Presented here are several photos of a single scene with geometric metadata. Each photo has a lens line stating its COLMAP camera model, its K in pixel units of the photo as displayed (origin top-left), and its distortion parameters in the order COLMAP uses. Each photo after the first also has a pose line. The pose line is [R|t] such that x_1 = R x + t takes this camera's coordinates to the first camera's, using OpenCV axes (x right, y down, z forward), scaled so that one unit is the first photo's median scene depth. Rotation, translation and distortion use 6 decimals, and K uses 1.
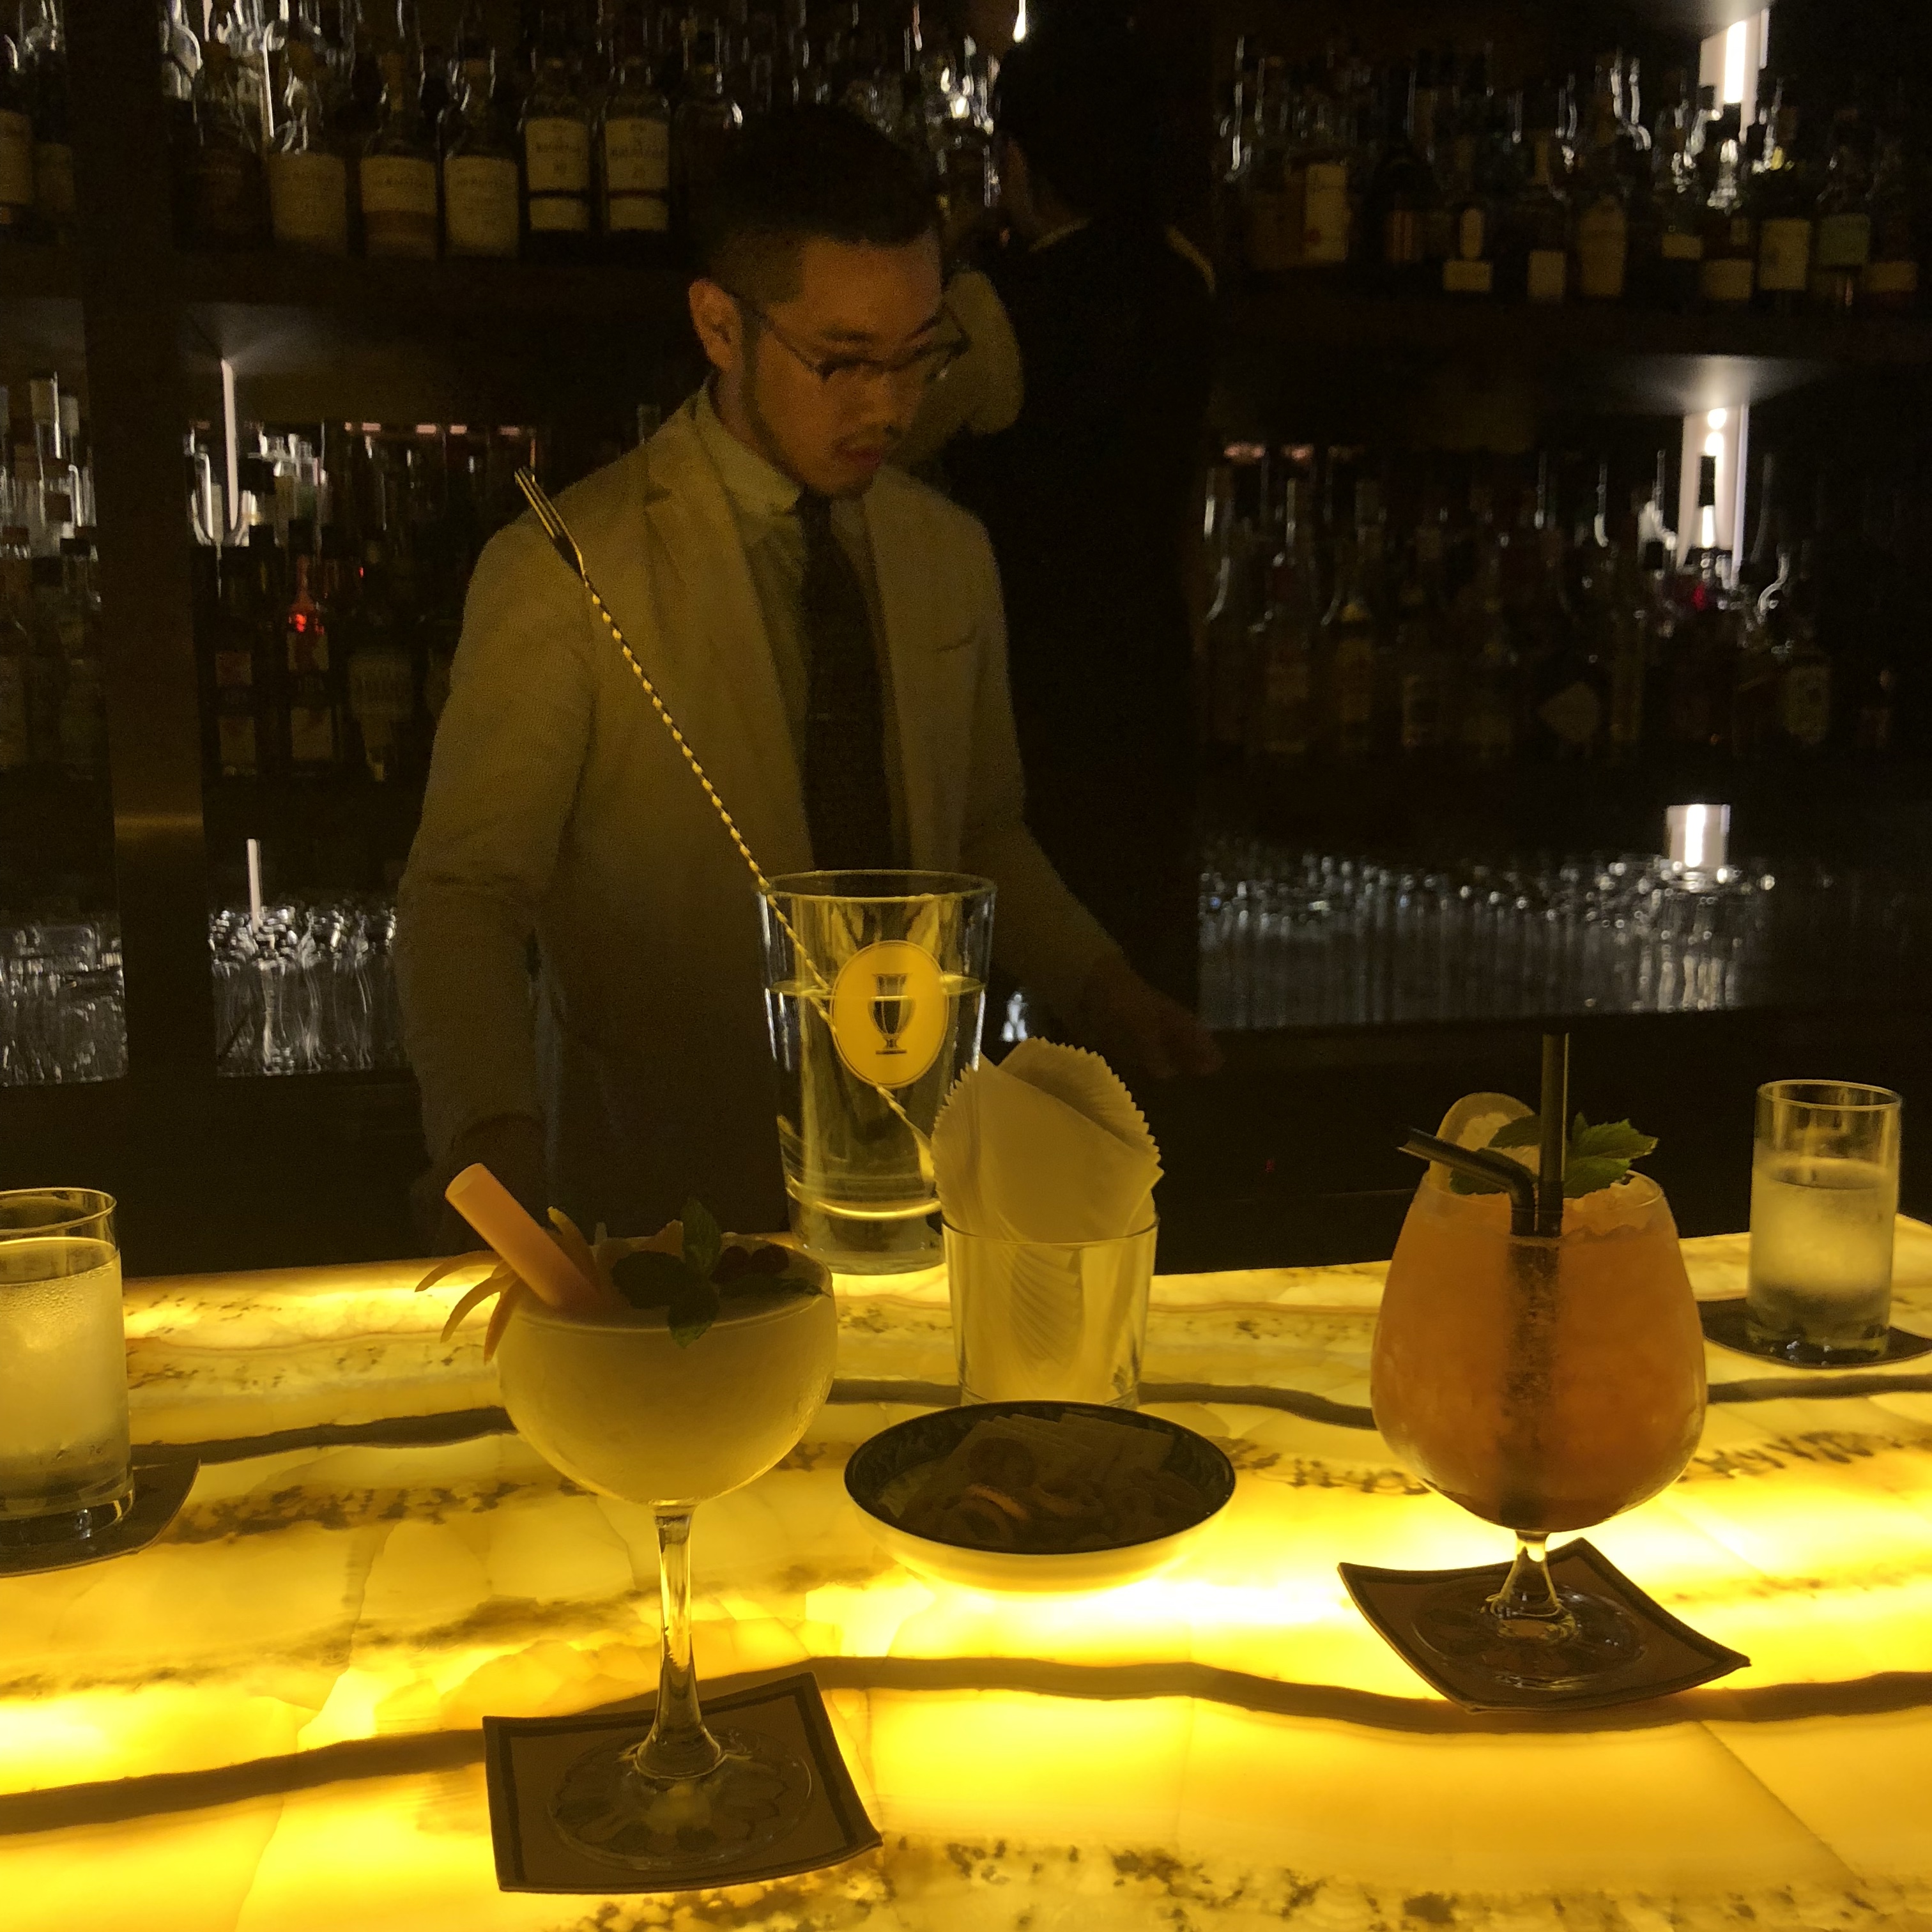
lens RADIAL K [[2129.6, 0, 973.2], [0, 2129.6, 1018.8], [0, 0, 1]] dist [0.001600, 0.000000]
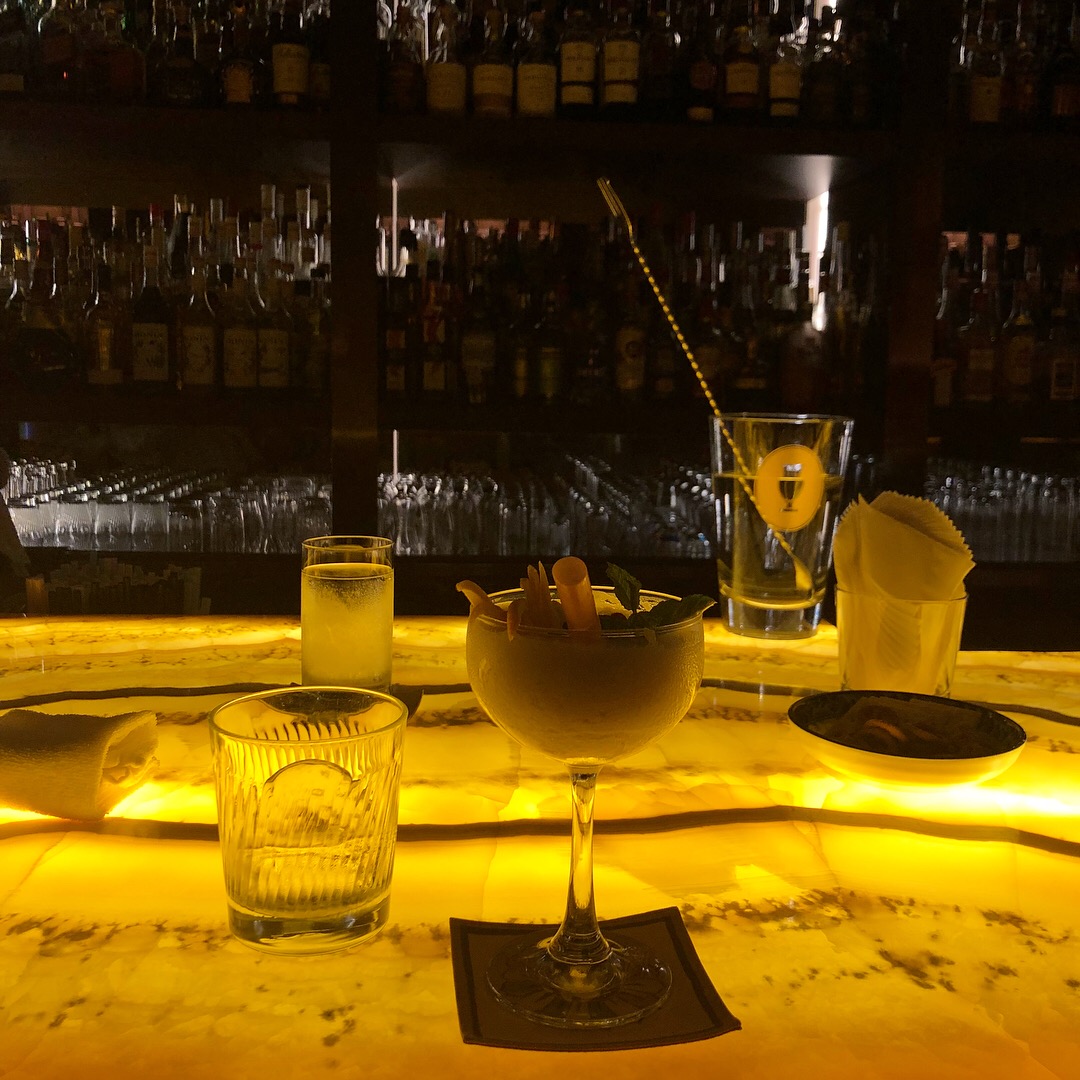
lens RADIAL K [[1191.3, 0, 540.2], [0, 1191.3, 539.7], [0, 0, 1]] dist [0.008943, 0.000000]
pose [[0.982795, 0.041321, -0.180020, -0.058916], [-0.046496, 0.998615, -0.024620, 0.068682], [0.178754, 0.032566, 0.983355, 0.001411]]
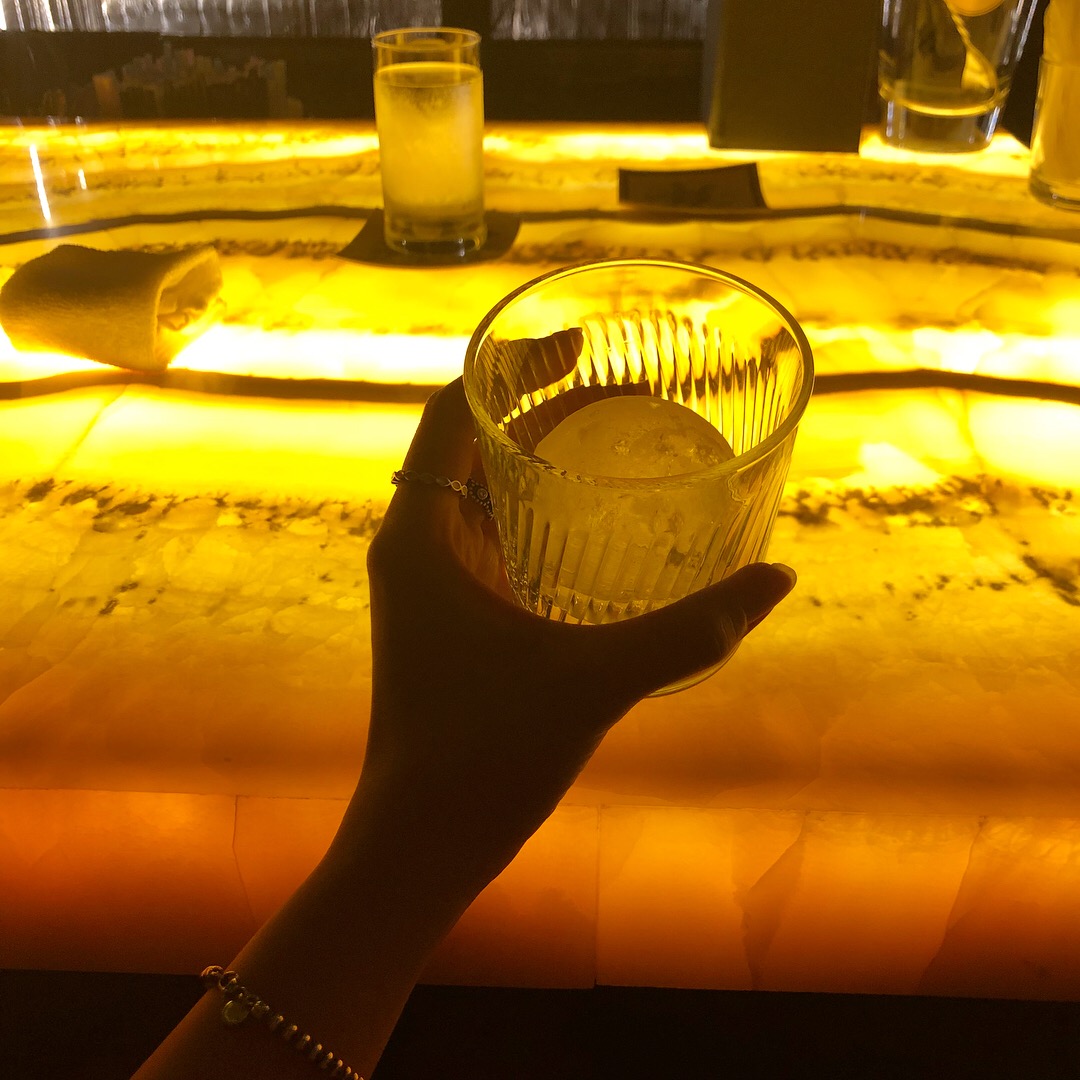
lens RADIAL K [[1191.3, 0, 545.6], [0, 1191.3, 542.5], [0, 0, 1]] dist [0.008943, 0.000000]
pose [[0.959116, 0.146747, -0.241995, -0.063809], [-0.043805, 0.921738, 0.385331, 0.059117], [0.279602, -0.358976, 0.890482, 0.077815]]
